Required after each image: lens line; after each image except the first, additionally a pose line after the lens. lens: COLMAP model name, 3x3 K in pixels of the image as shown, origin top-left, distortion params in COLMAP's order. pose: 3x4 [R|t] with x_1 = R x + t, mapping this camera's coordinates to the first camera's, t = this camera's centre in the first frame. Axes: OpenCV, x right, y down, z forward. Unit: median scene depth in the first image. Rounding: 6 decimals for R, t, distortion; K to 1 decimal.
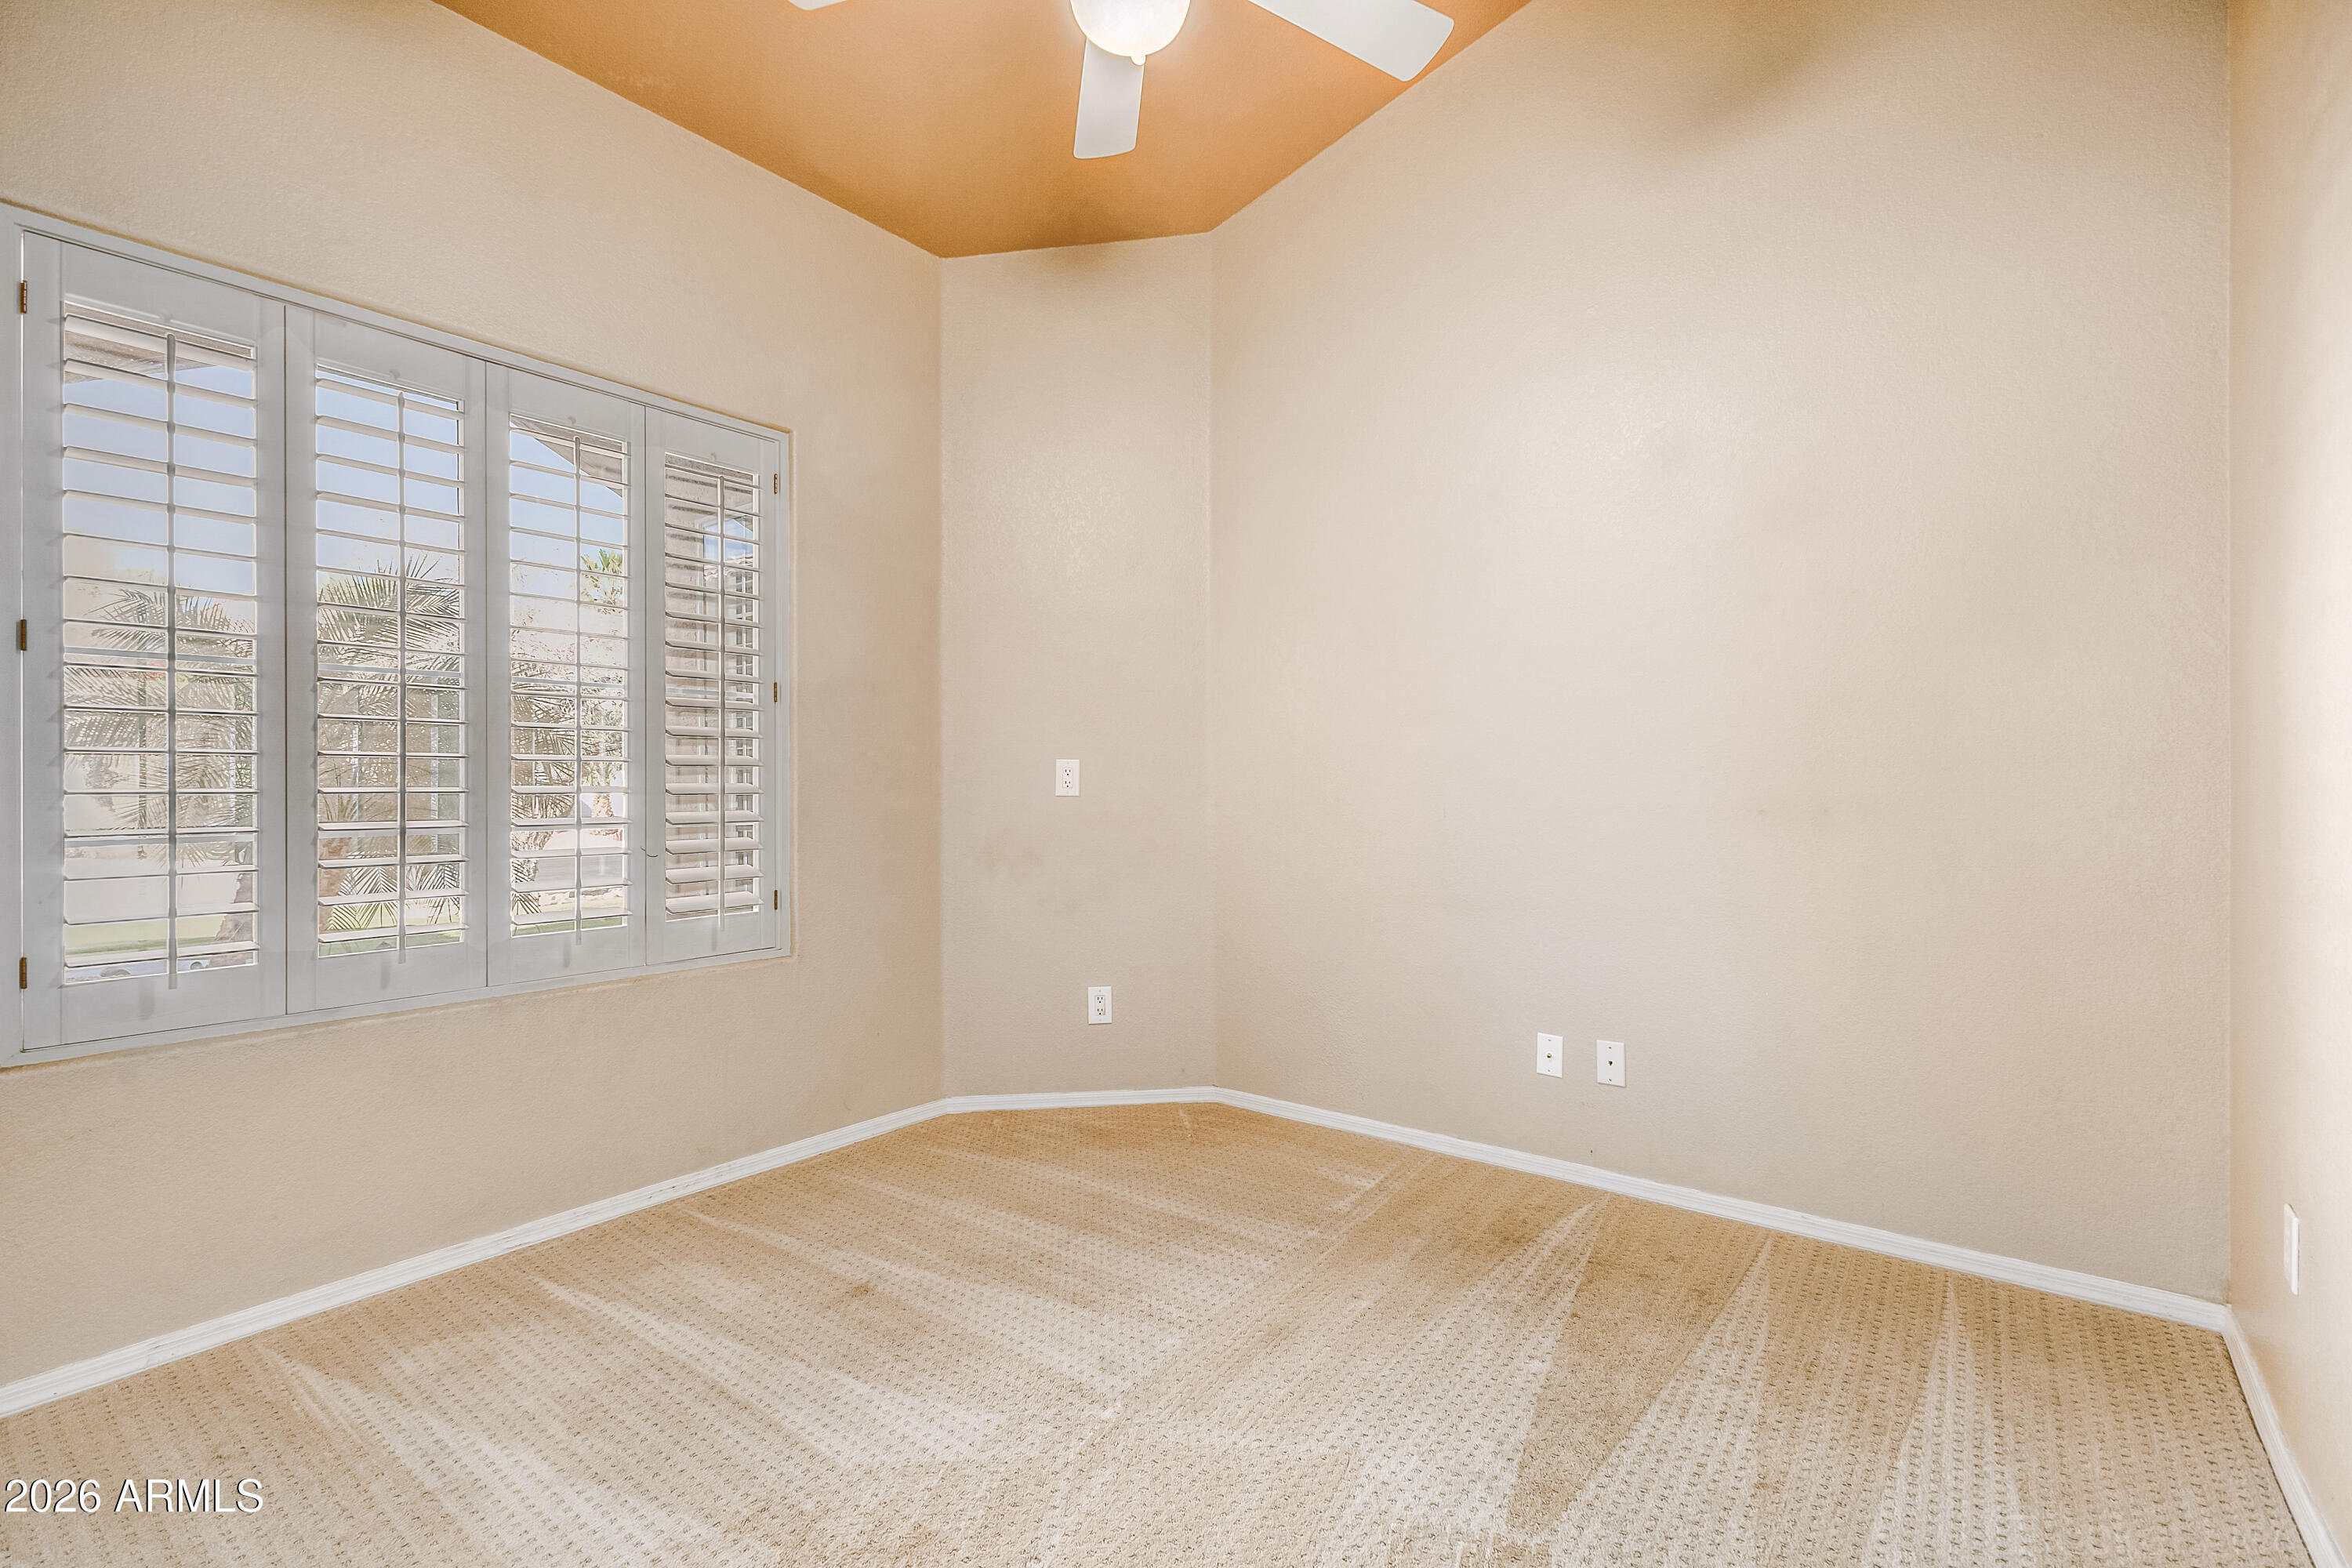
lens RADIAL K [[1023.5, 0, 1186.4], [0, 1023.5, 782.9], [0, 0, 1]] dist [0.017707, -0.002560]
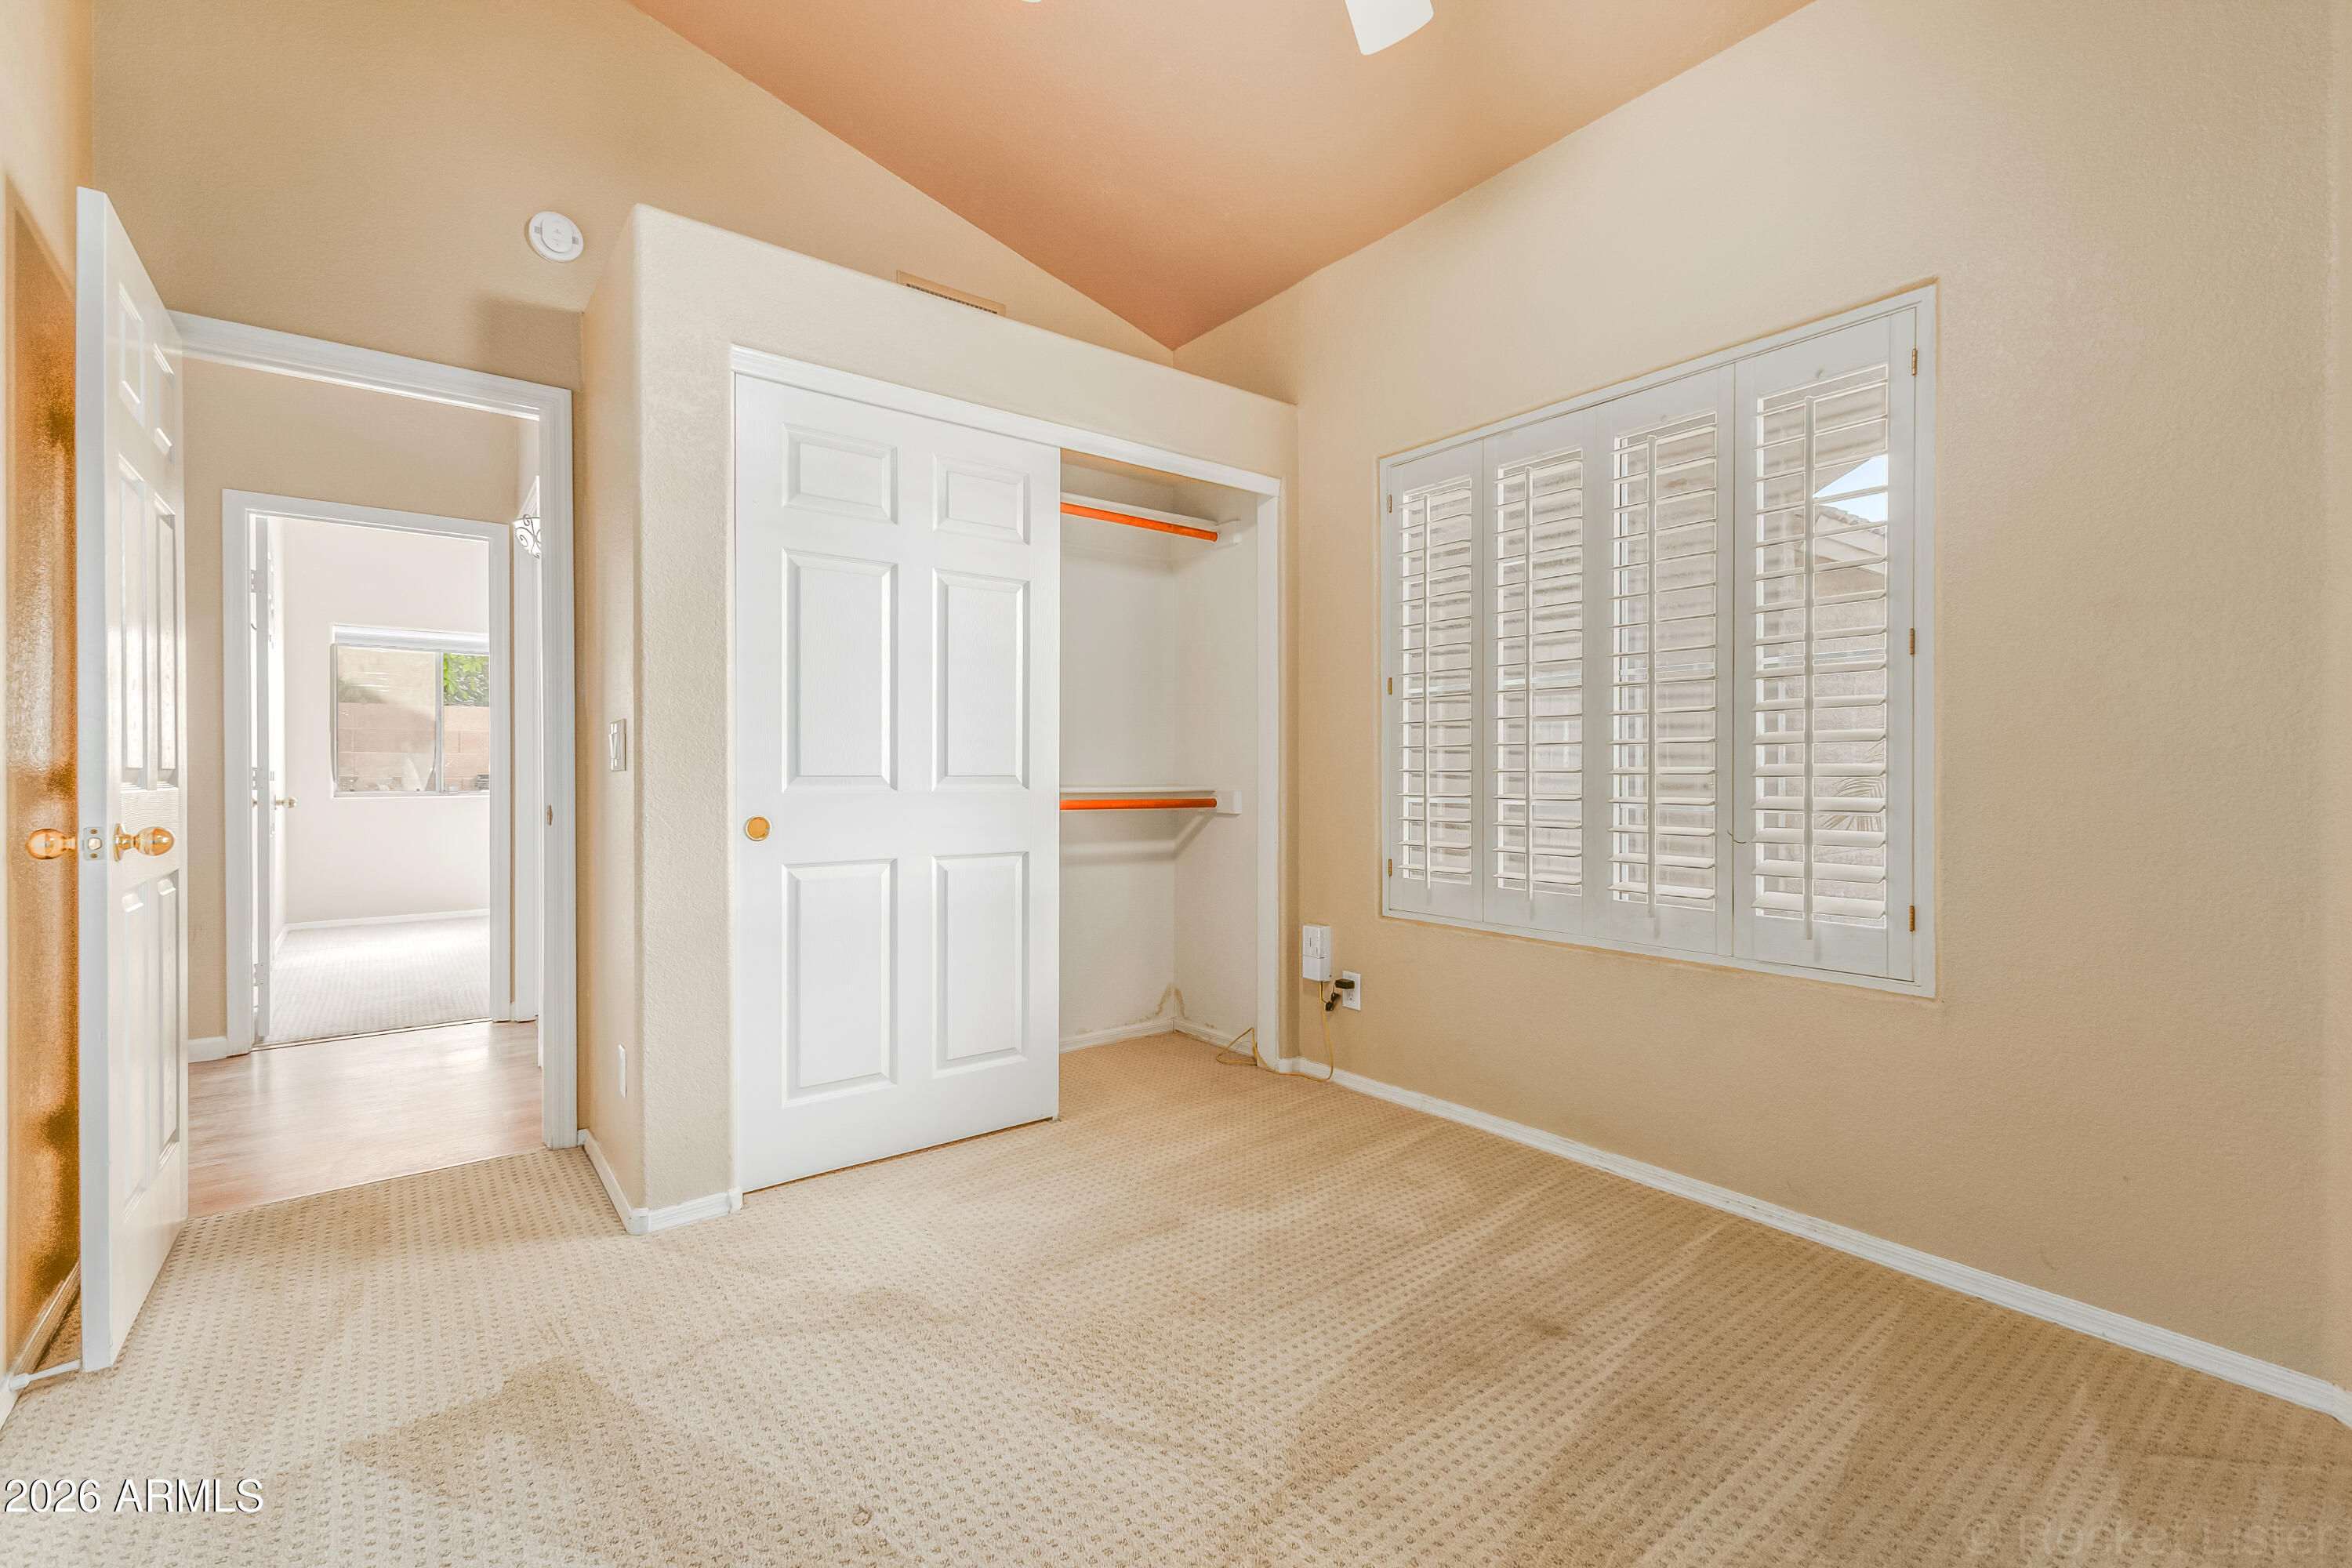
lens RADIAL K [[1023.5, 0, 1188.1], [0, 1023.5, 776.7], [0, 0, 1]] dist [0.017707, -0.002560]
pose [[-0.243903, 0.004930, -0.969787, 0.614896], [-0.000999, 0.999985, 0.005335, 0.009147], [0.969799, 0.002270, -0.243894, 0.897490]]
